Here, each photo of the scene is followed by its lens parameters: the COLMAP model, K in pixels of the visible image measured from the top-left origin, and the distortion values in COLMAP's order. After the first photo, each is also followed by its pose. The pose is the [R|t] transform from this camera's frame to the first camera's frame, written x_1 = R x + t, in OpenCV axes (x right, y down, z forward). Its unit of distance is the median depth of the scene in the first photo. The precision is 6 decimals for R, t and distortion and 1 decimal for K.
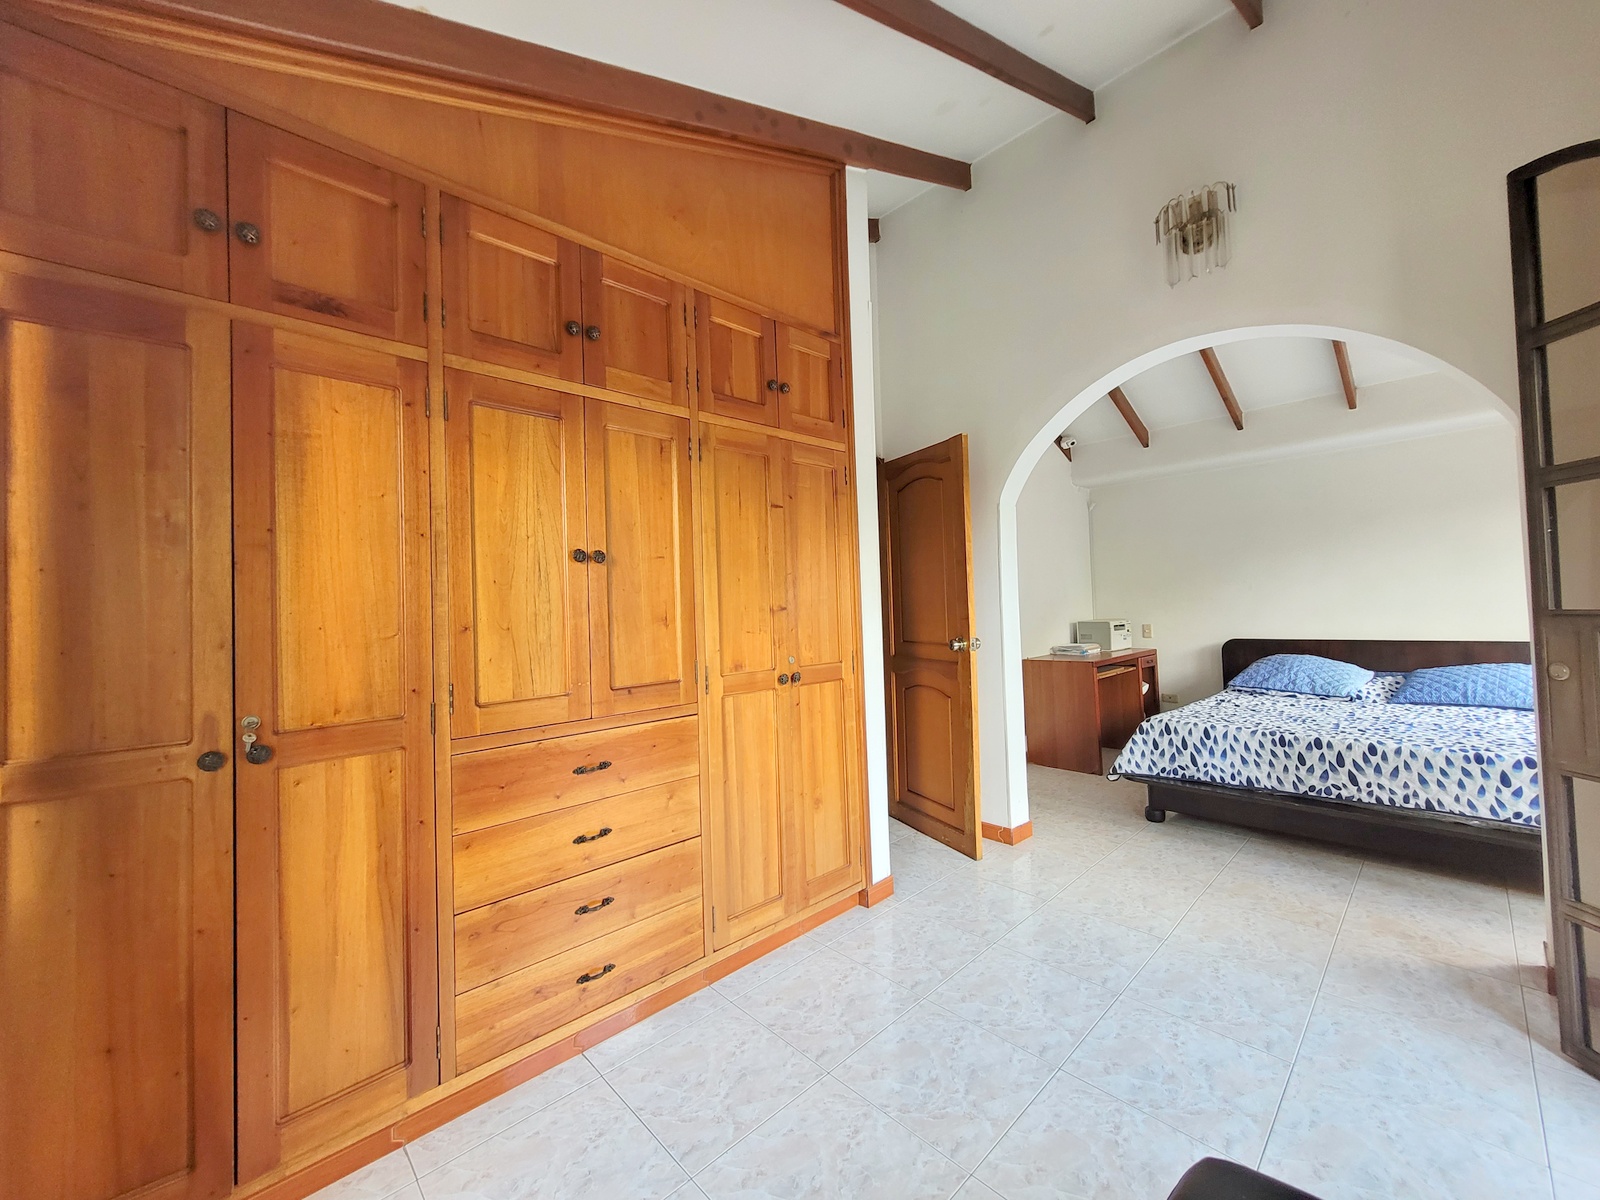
lens RADIAL K [[627.6, 0, 810.7], [0, 627.6, 587.3], [0, 0, 1]] dist [-0.003371, 0.000224]
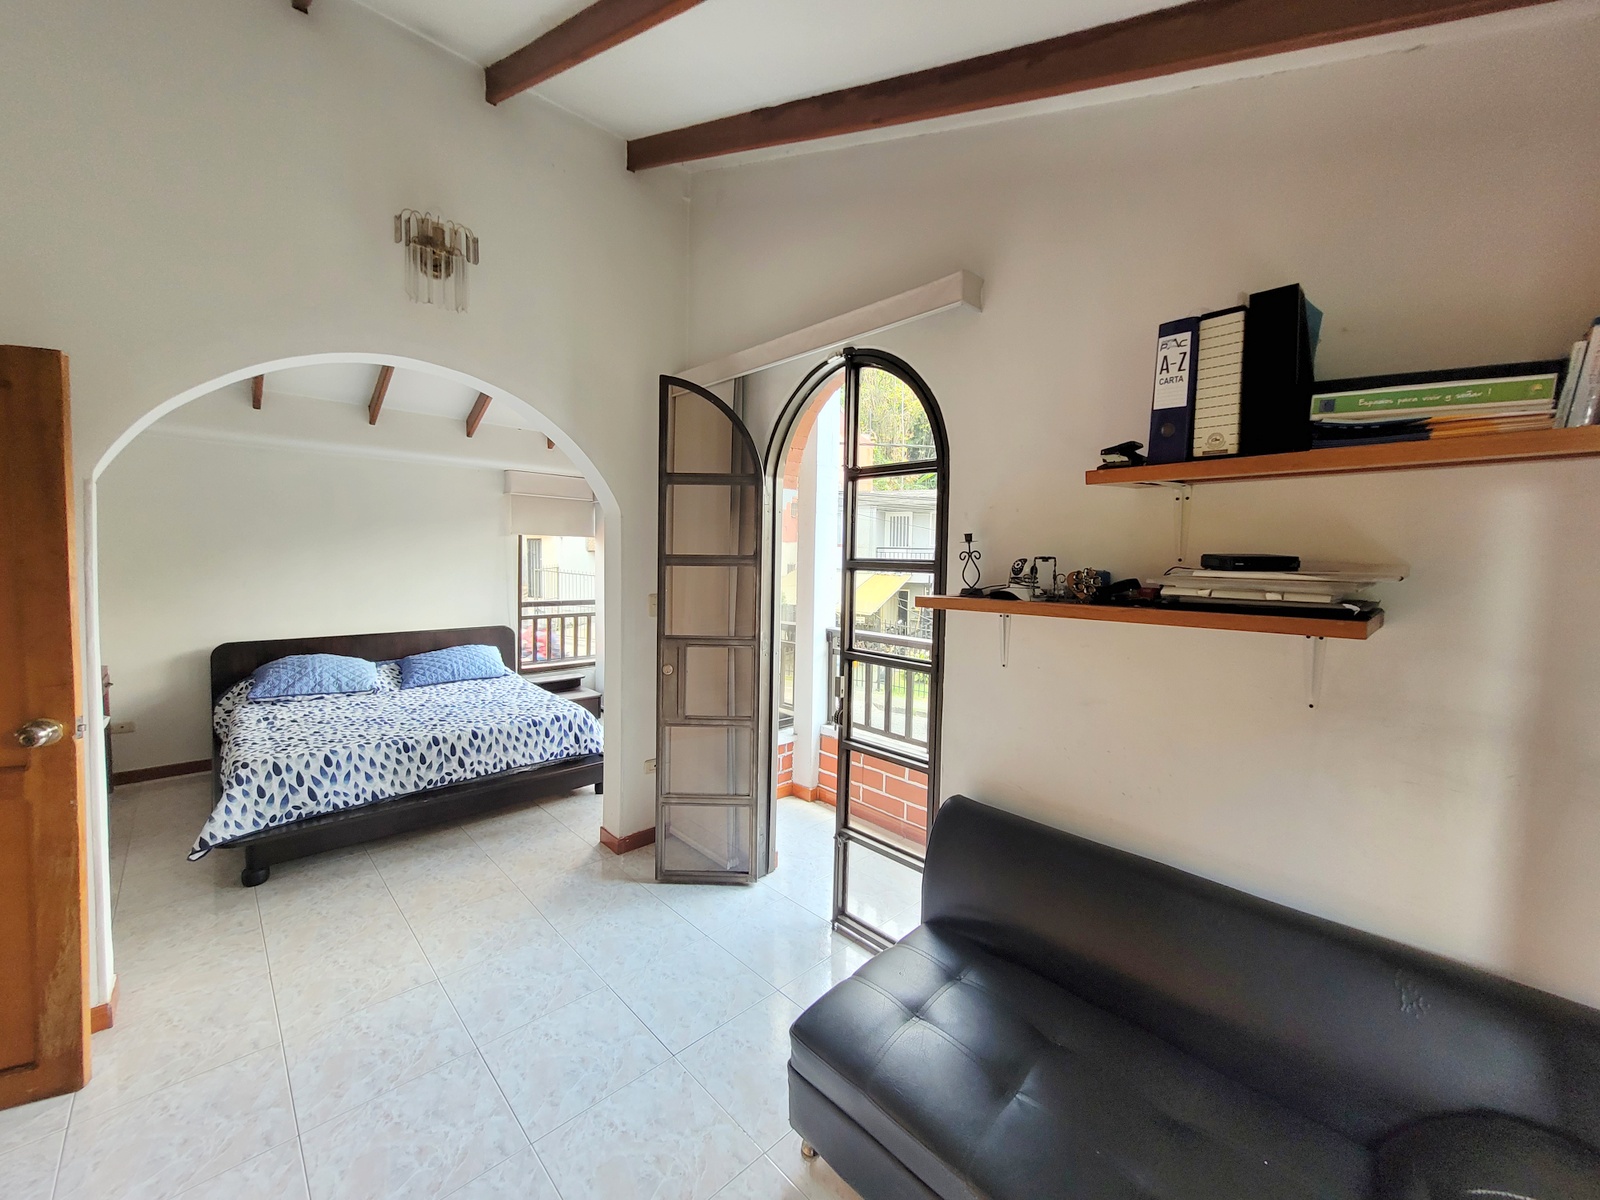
lens RADIAL K [[627.6, 0, 799.0], [0, 627.6, 585.6], [0, 0, 1]] dist [-0.003371, 0.000224]
pose [[-0.004627, -0.014894, 0.999878, -0.309163], [-0.049863, 0.998649, 0.014645, -0.077860], [-0.998745, -0.049789, -0.005364, 0.336714]]
